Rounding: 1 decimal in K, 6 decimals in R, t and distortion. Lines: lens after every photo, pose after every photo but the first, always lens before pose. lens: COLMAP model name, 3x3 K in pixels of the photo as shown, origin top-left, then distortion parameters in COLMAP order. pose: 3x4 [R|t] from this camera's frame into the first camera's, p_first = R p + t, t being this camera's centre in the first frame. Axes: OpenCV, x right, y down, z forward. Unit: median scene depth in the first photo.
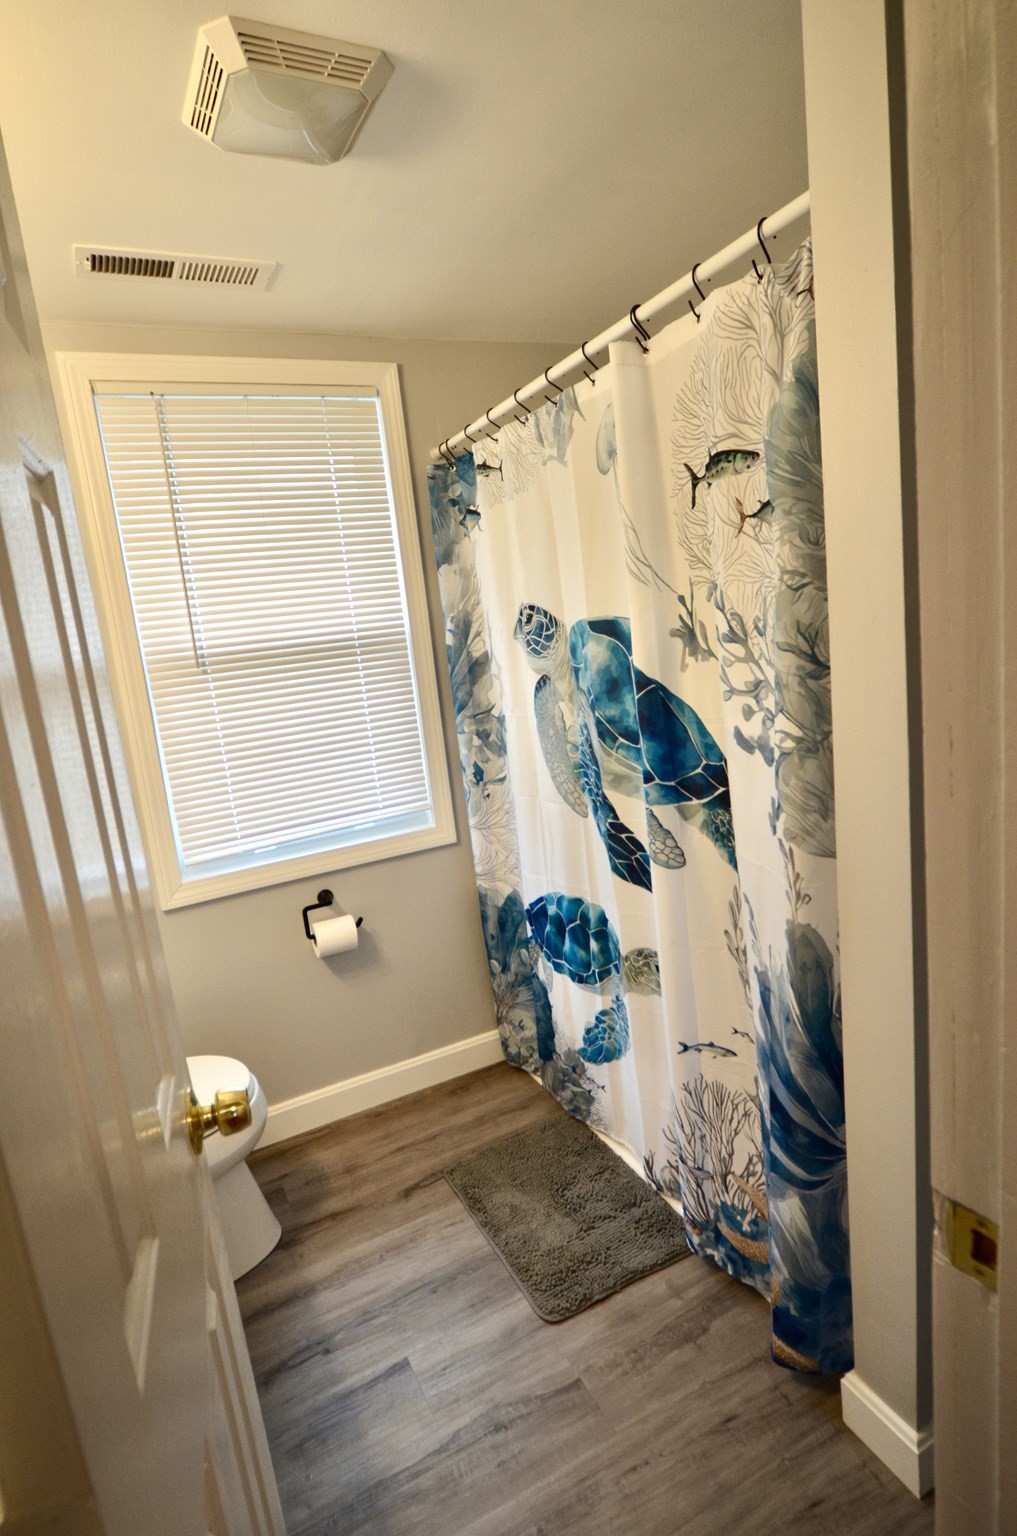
lens RADIAL K [[811.3, 0, 509.8], [0, 811.3, 772.7], [0, 0, 1]] dist [-0.016435, 0.003784]
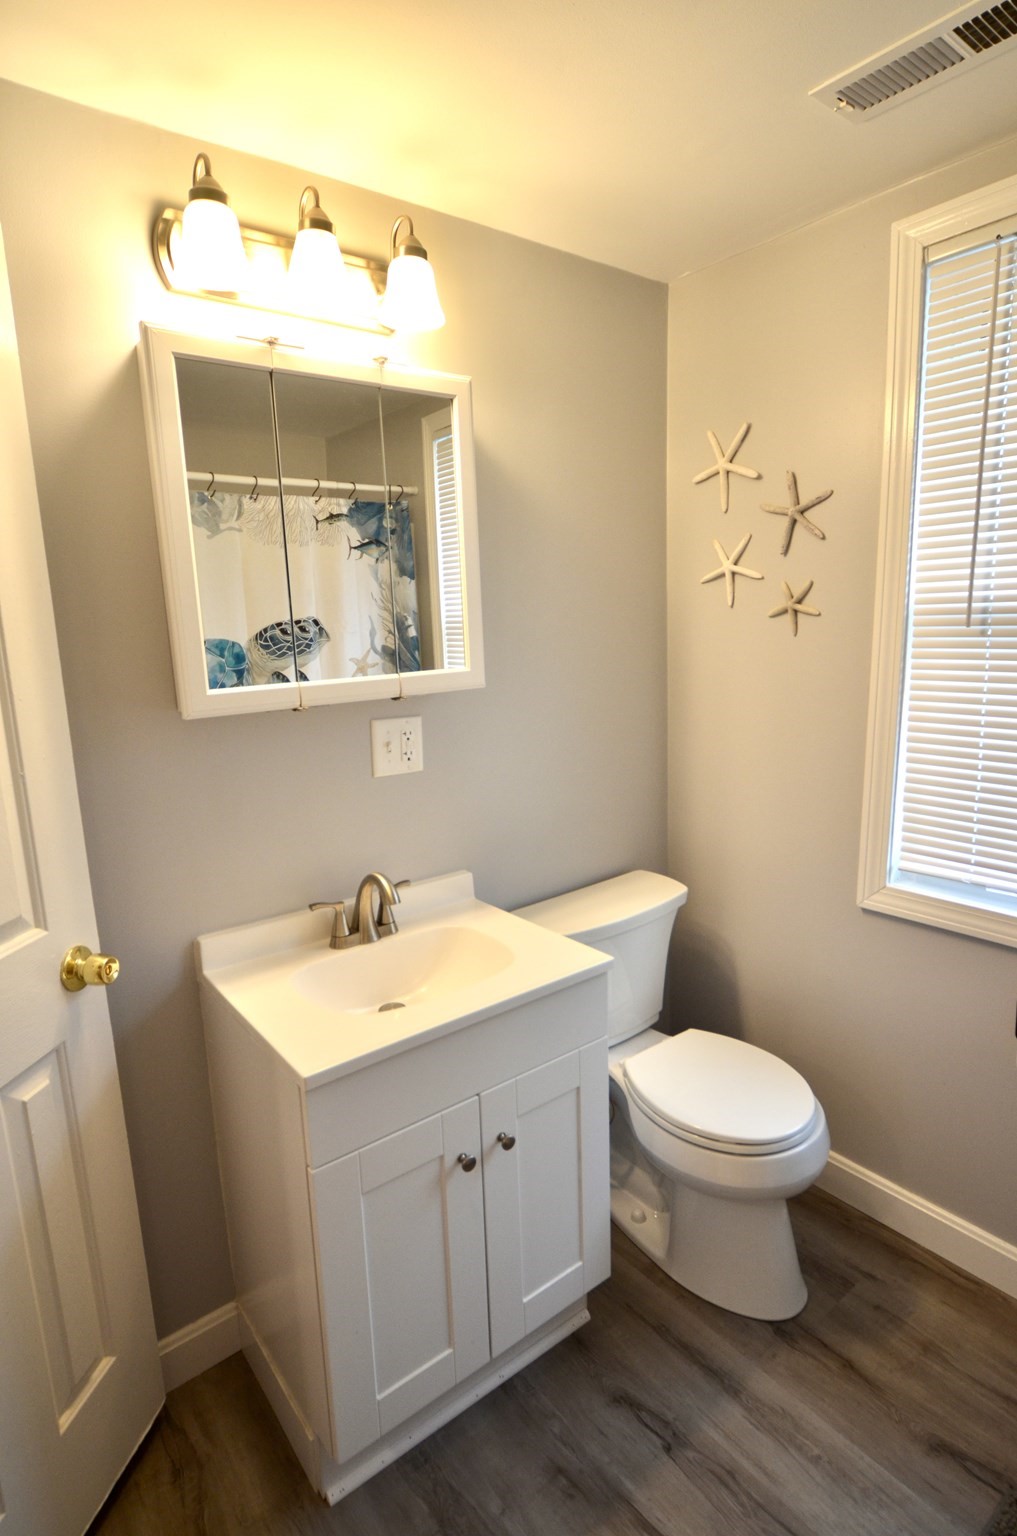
lens RADIAL K [[811.3, 0, 514.9], [0, 811.3, 772.9], [0, 0, 1]] dist [-0.016435, 0.003784]
pose [[0.195494, 0.289605, -0.936969, 0.267000], [-0.156827, 0.952340, 0.261635, -0.133730], [0.968084, 0.095794, 0.231595, 0.454544]]
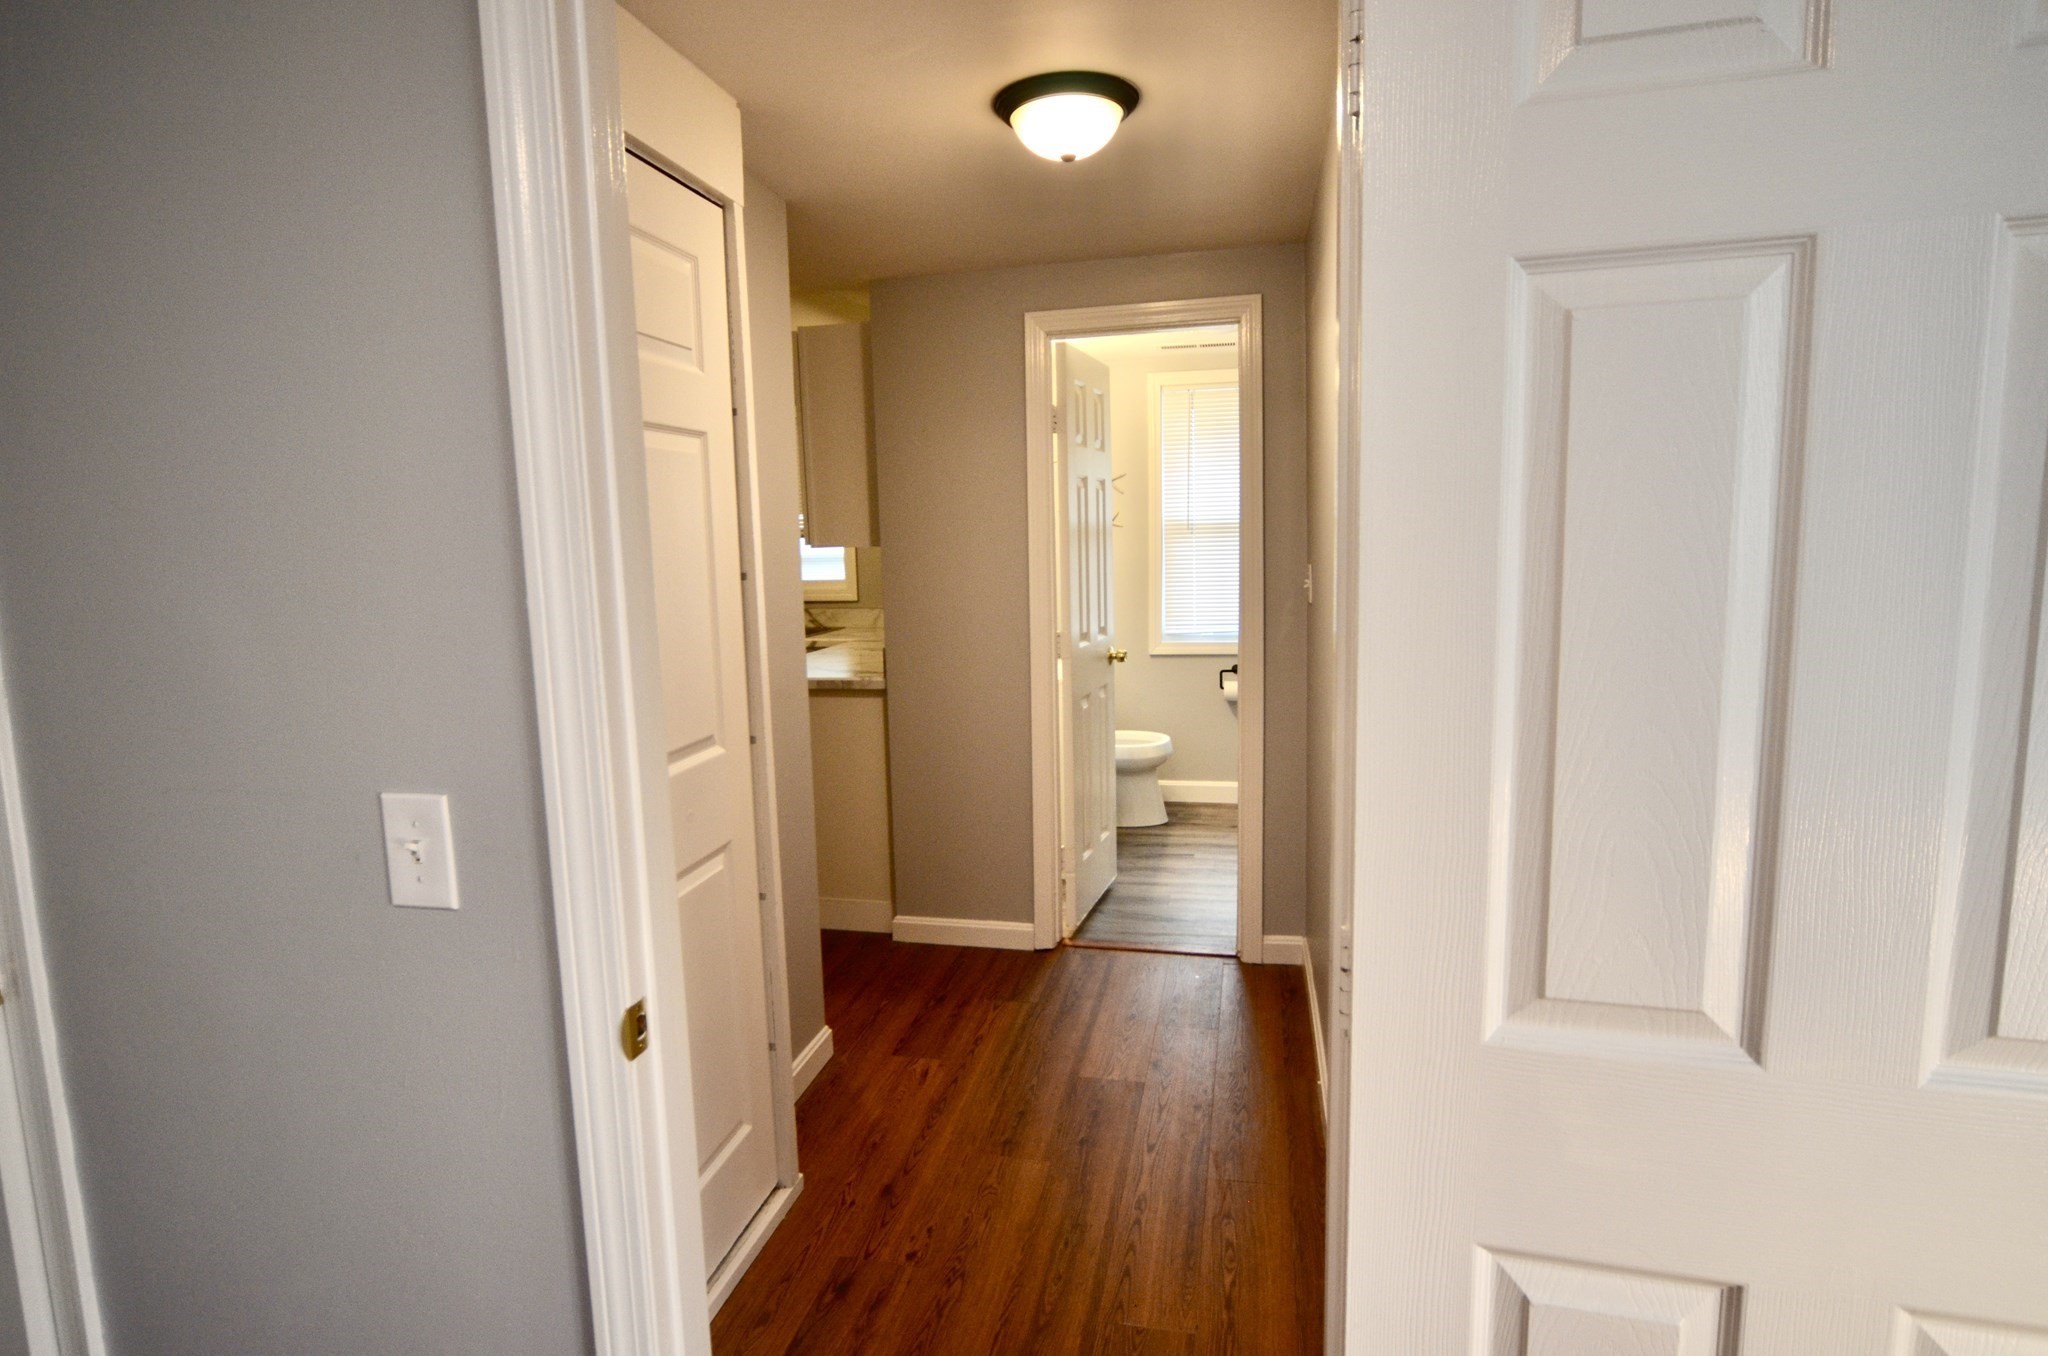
lens RADIAL K [[1081.7, 0, 1019.9], [0, 1081.7, 672.1], [0, 0, 1]] dist [-0.016435, 0.003784]
pose [[0.784097, 0.185628, -0.592228, 0.878971], [-0.185876, 0.980660, 0.061283, 0.118249], [0.592150, 0.062029, 0.803437, -1.271650]]
